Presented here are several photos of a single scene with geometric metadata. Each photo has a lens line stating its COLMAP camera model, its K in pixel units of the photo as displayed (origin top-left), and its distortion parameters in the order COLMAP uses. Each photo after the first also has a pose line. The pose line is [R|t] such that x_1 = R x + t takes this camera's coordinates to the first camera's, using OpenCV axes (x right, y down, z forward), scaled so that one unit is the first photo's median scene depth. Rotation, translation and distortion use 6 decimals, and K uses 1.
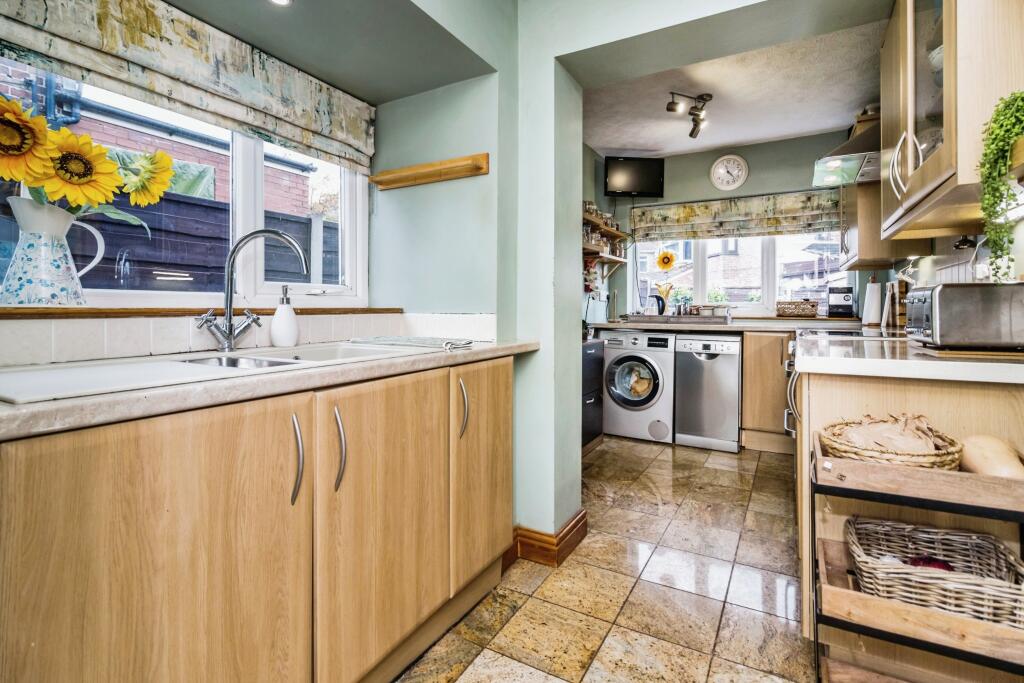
lens RADIAL K [[493.6, 0, 513.0], [0, 493.6, 302.9], [0, 0, 1]] dist [-0.003597, 0.000018]
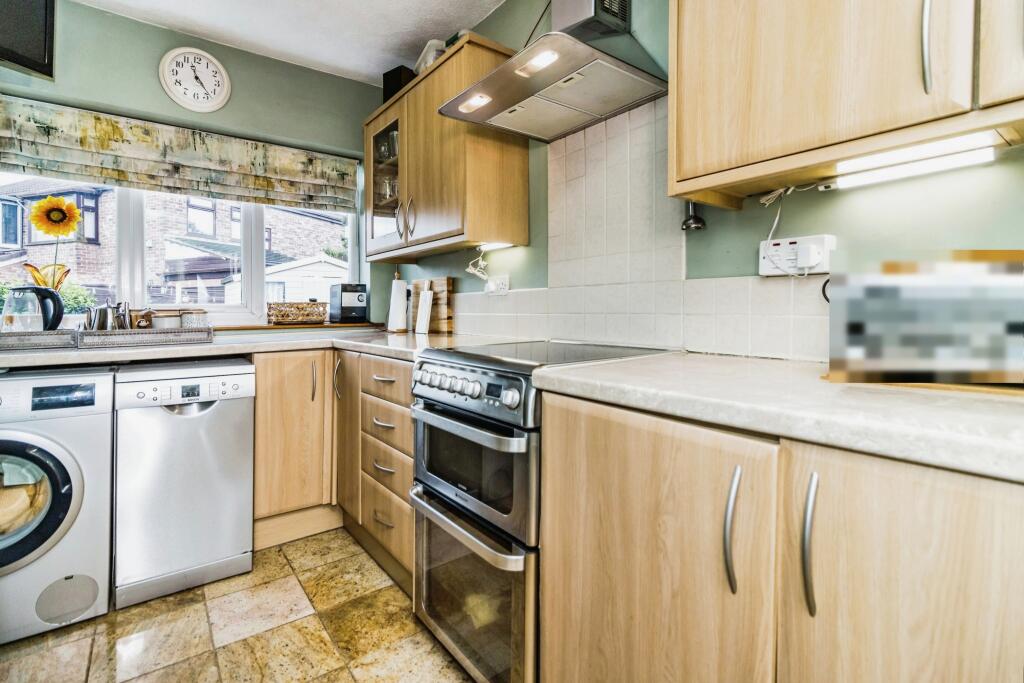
lens RADIAL K [[493.6, 0, 519.3], [0, 493.6, 310.9], [0, 0, 1]] dist [-0.003597, 0.000018]
pose [[0.396224, -0.012301, 0.918071, 0.052731], [0.004970, 0.999924, 0.011253, 0.002561], [-0.918140, 0.000104, 0.396256, 0.421695]]
